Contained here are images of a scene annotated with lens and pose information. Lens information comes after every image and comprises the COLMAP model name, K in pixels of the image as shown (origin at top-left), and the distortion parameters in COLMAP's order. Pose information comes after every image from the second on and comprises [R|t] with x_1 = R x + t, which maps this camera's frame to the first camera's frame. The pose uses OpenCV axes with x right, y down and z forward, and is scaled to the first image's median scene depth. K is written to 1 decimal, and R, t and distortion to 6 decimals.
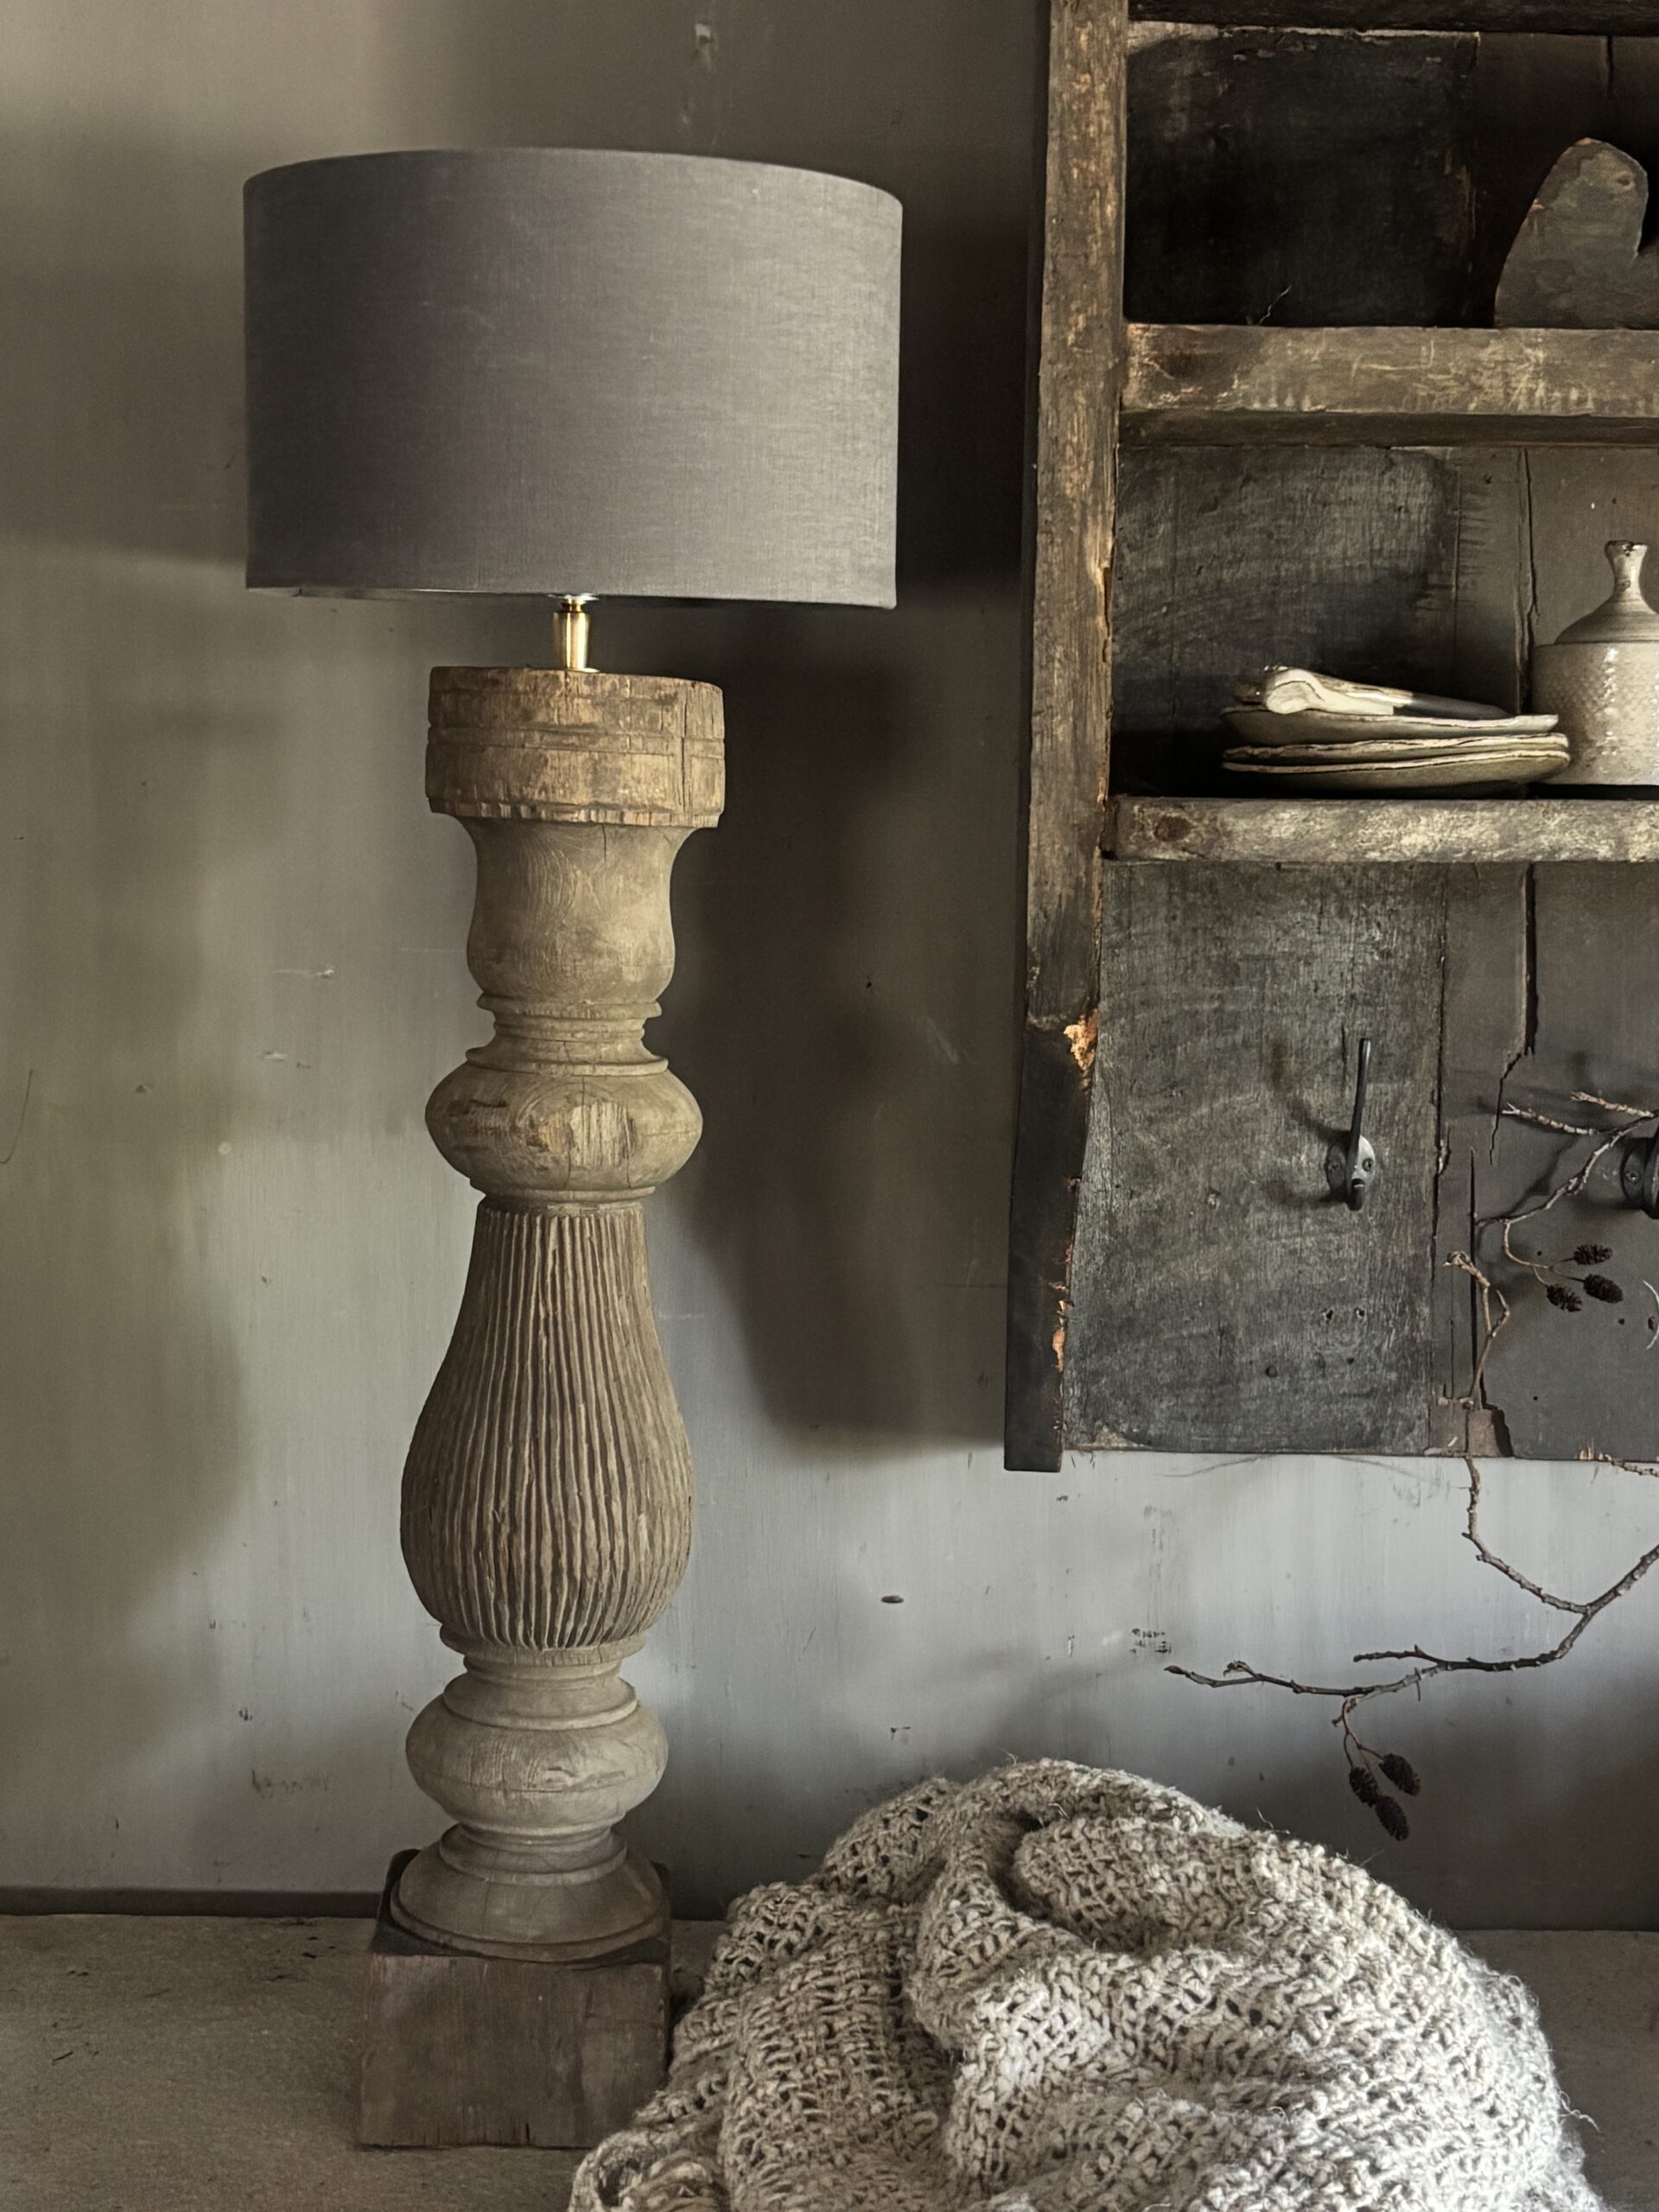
lens RADIAL K [[3017.9, 0, 829.8], [0, 3017.9, 1082.9], [0, 0, 1]] dist [0.093545, 0.000000]
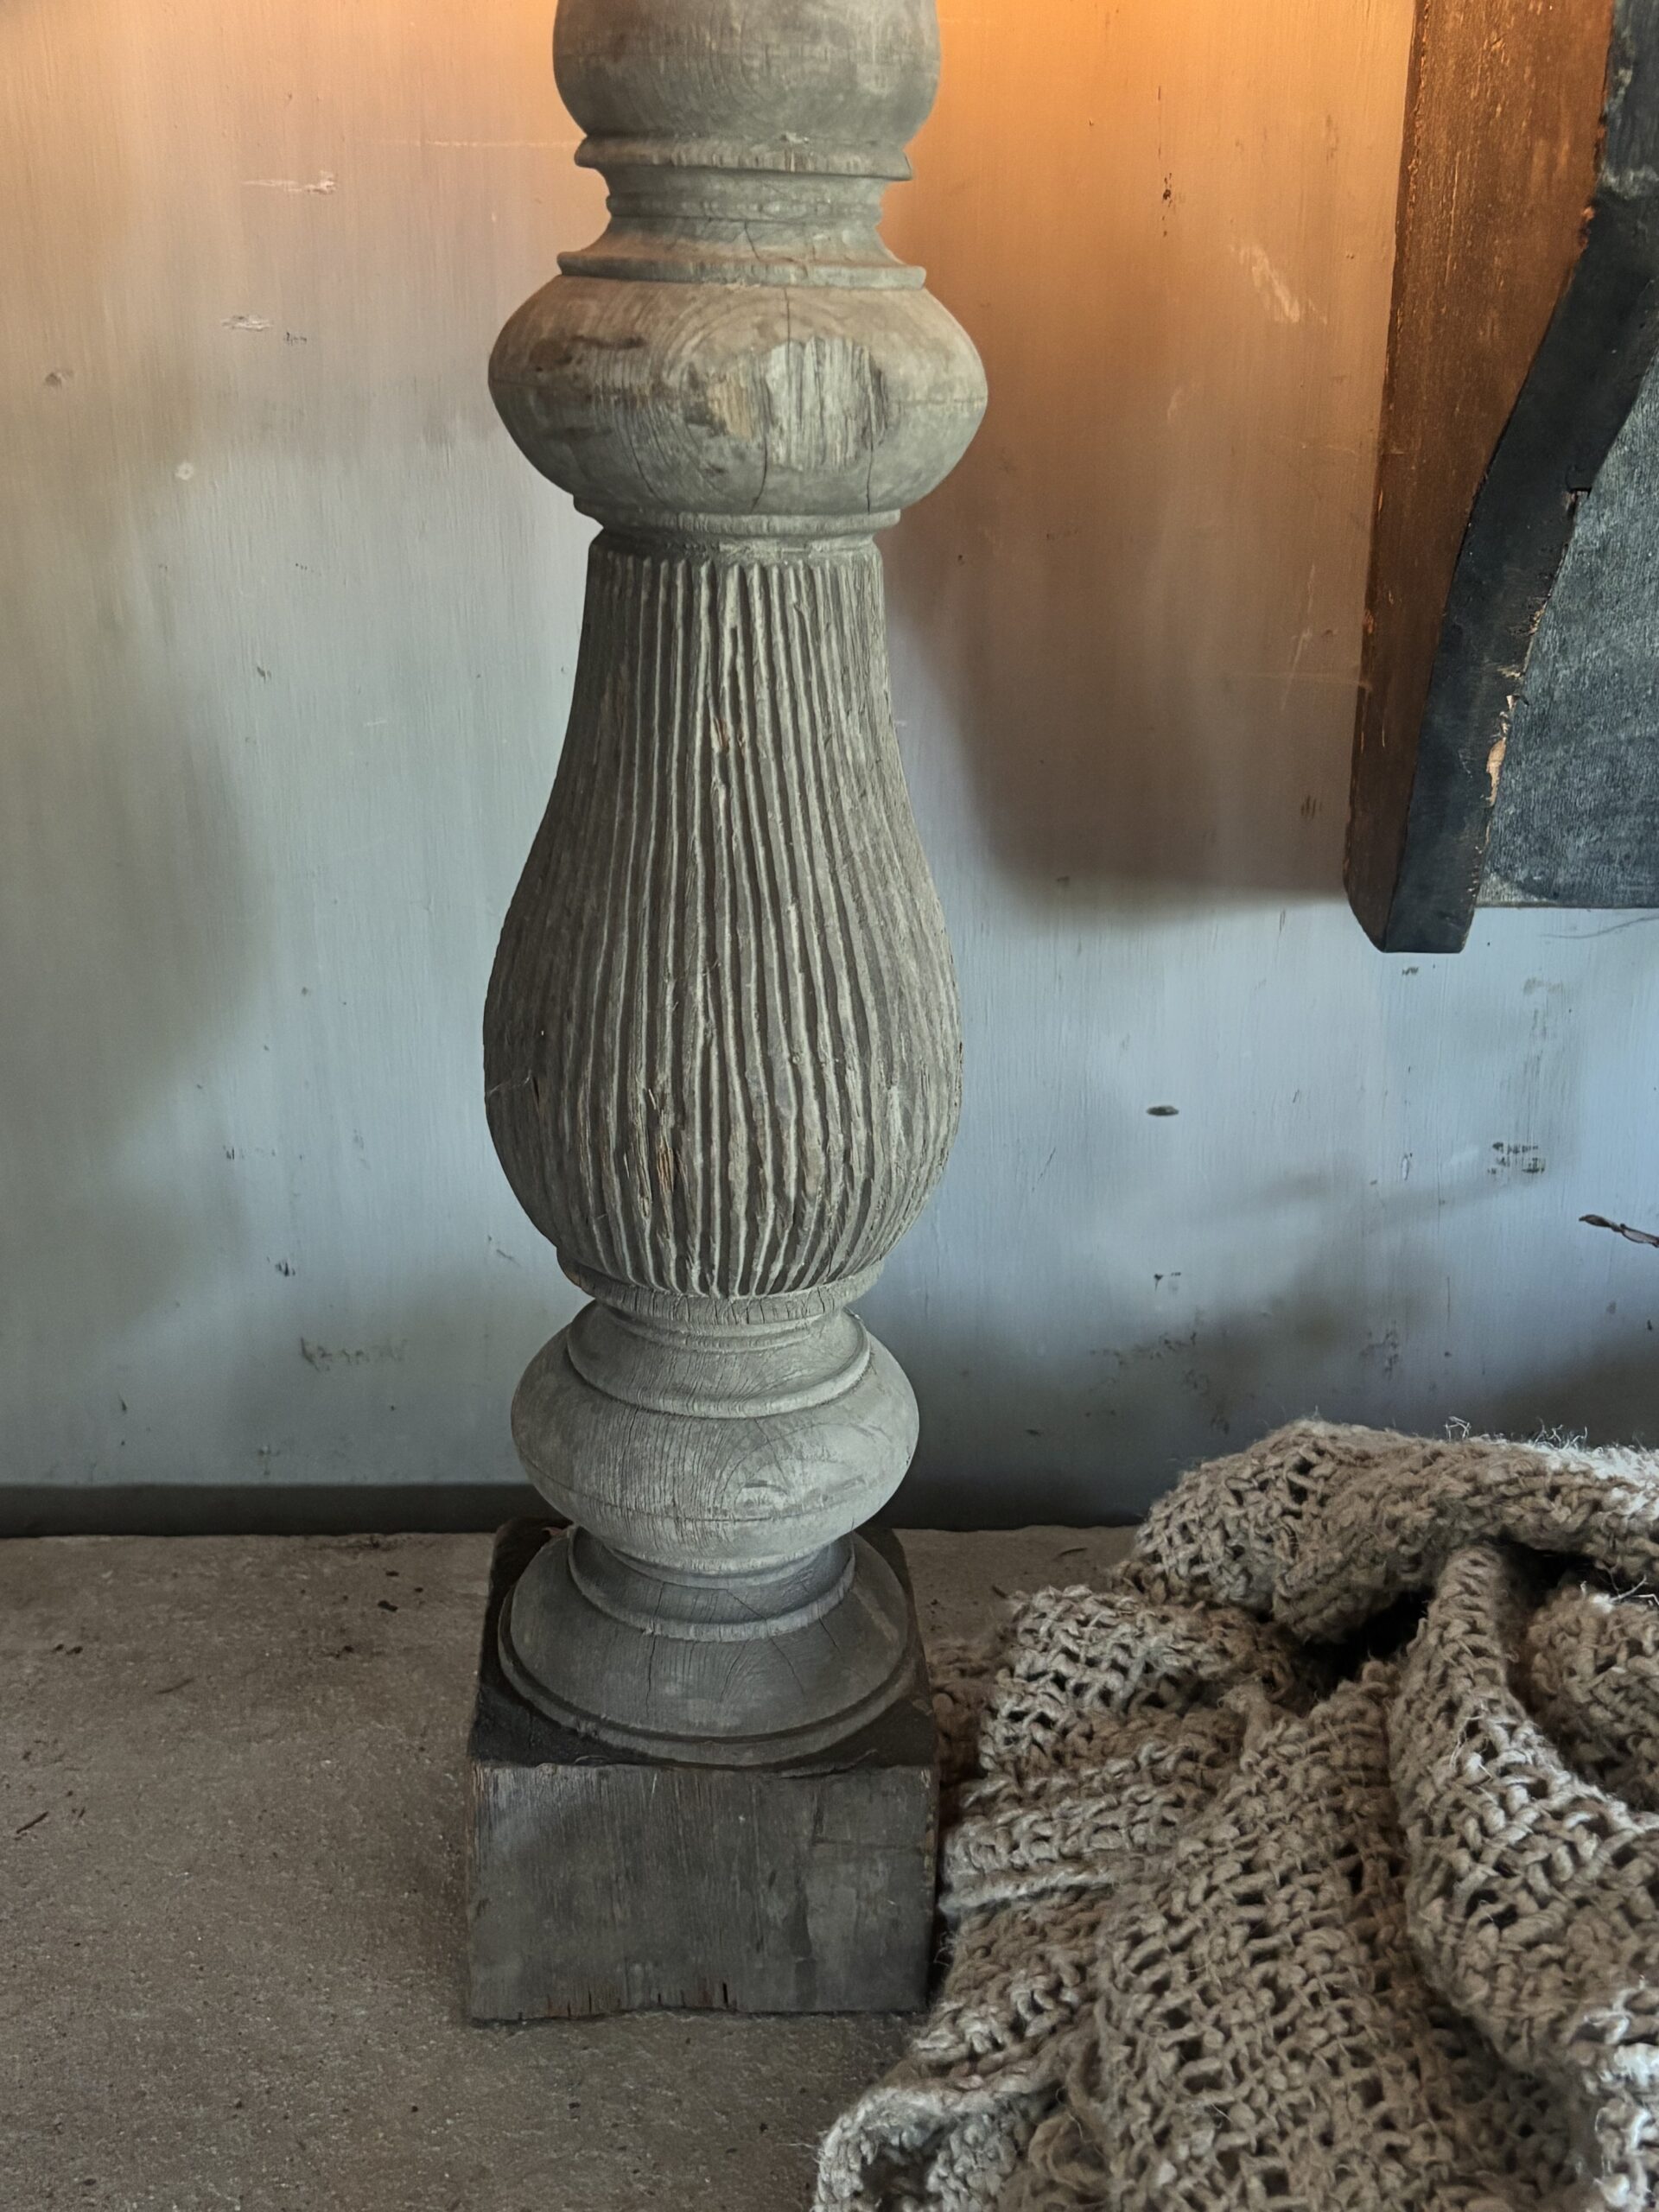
lens RADIAL K [[2343.5, 0, 829.7], [0, 2343.5, 1093.6], [0, 0, 1]] dist [0.087612, 0.000000]
pose [[0.999867, -0.014415, 0.007690, -0.077480], [0.012027, 0.967991, 0.250697, 0.029753], [-0.011057, -0.250572, 0.968035, 0.553679]]
